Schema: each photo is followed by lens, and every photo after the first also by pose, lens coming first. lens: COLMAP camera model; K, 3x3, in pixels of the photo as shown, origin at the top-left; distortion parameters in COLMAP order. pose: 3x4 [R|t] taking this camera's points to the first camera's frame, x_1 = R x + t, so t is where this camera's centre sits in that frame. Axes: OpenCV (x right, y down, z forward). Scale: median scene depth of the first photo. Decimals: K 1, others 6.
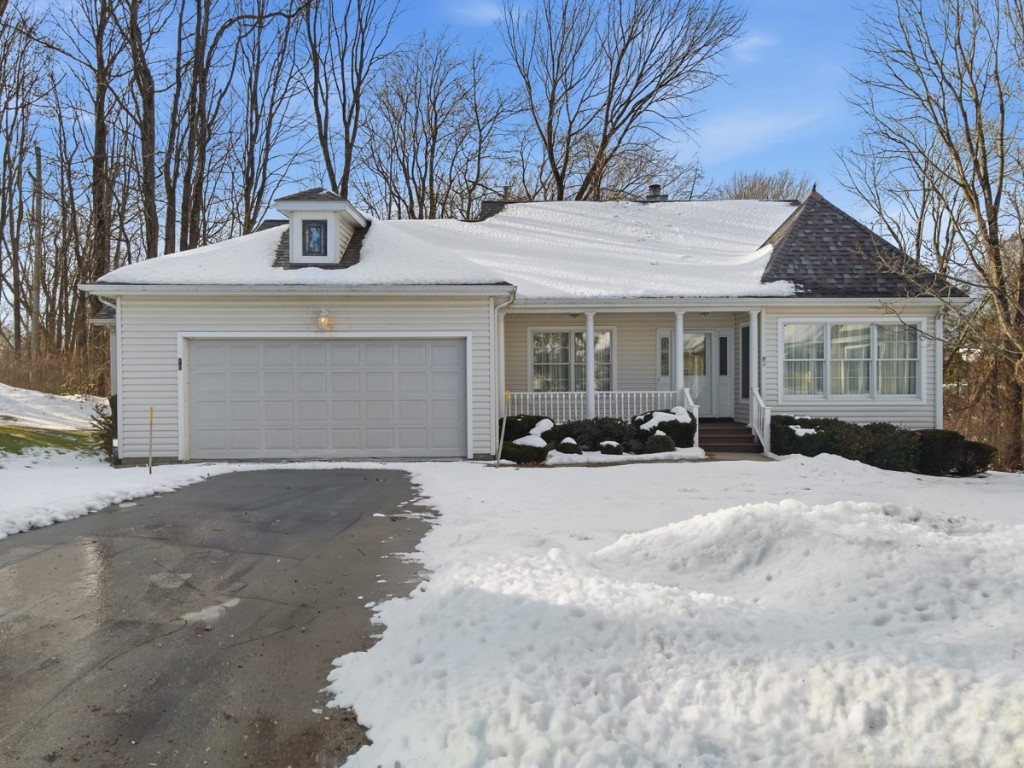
lens RADIAL K [[748.2, 0, 510.8], [0, 748.2, 384.0], [0, 0, 1]] dist [0.032049, 0.031035]
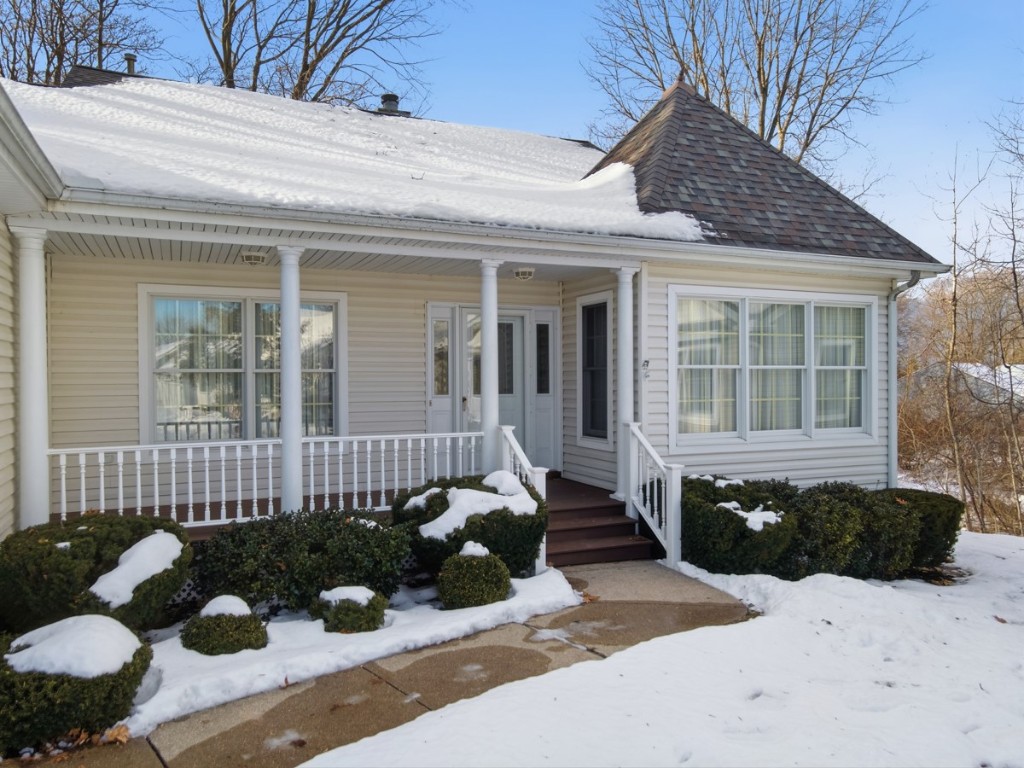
lens RADIAL K [[748.2, 0, 510.8], [0, 748.2, 384.0], [0, 0, 1]] dist [0.032049, 0.031035]
pose [[0.923242, -0.001071, 0.384217, 0.058470], [0.003318, 0.999981, -0.005185, -0.017717], [-0.384204, 0.006062, 0.923228, 0.566094]]
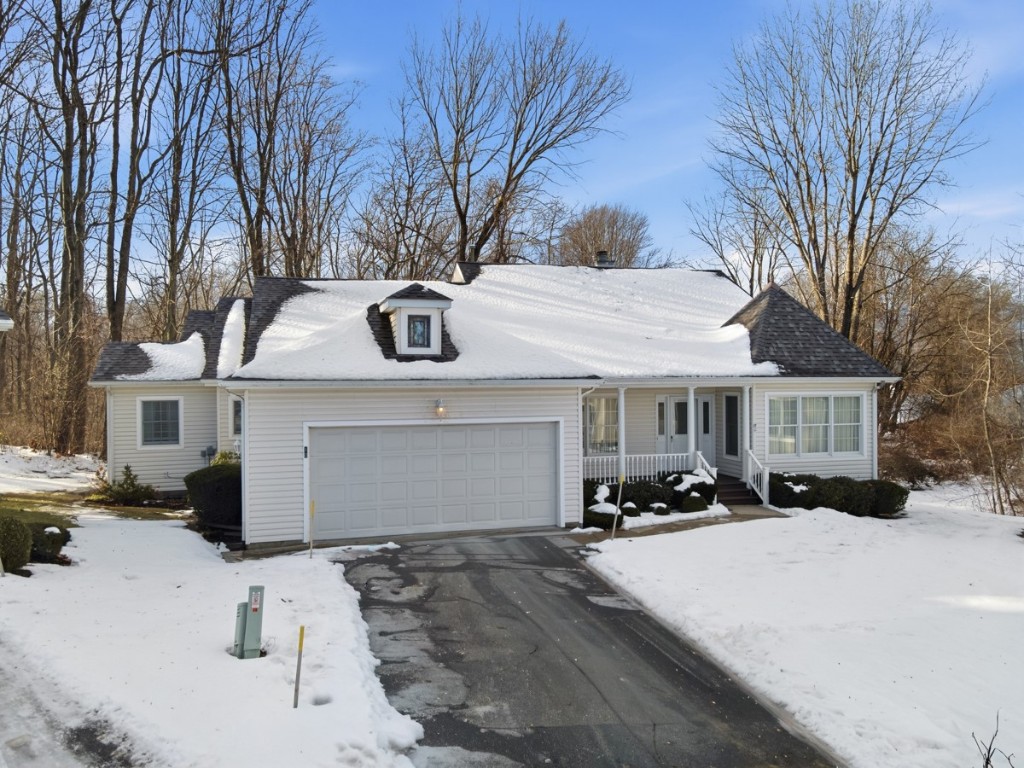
lens RADIAL K [[748.2, 0, 510.8], [0, 748.2, 384.0], [0, 0, 1]] dist [0.032049, 0.031035]
pose [[0.968266, -0.002683, 0.249907, -0.349776], [0.003769, 0.999985, -0.003865, -0.097063], [-0.249893, 0.004684, 0.968262, -0.082096]]
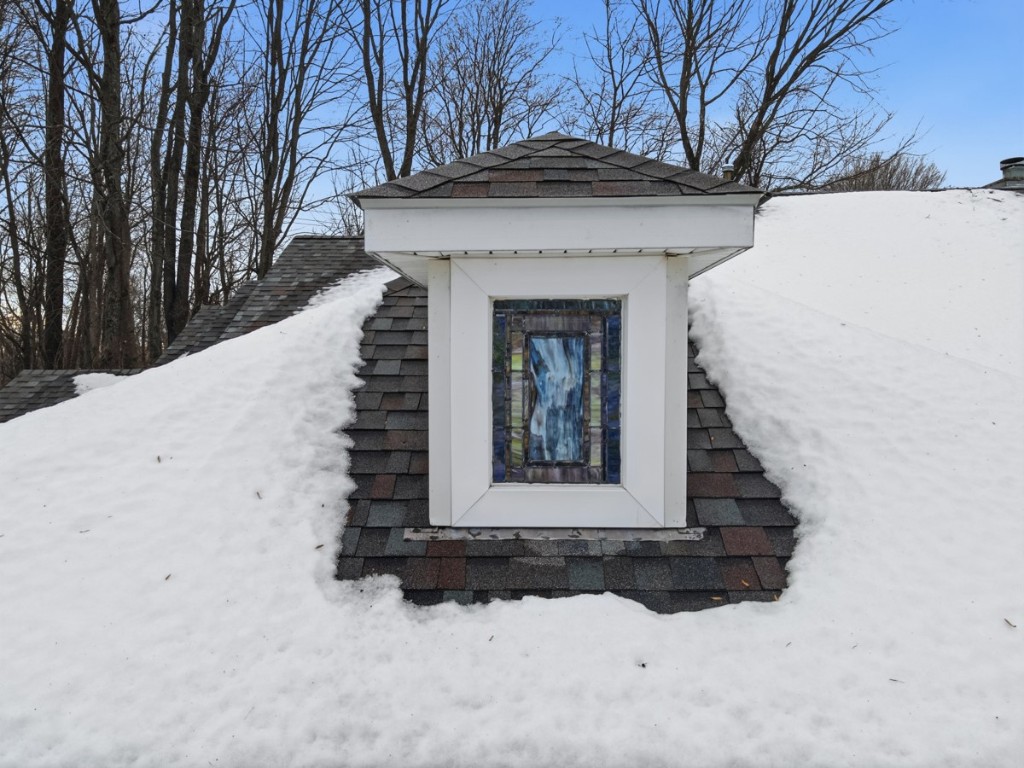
lens RADIAL K [[748.2, 0, 510.8], [0, 748.2, 384.0], [0, 0, 1]] dist [0.032049, 0.031035]
pose [[0.999417, 0.000045, -0.034133, -0.229860], [0.000117, 0.999989, 0.004761, -0.170122], [0.034133, -0.004762, 0.999406, 0.697511]]
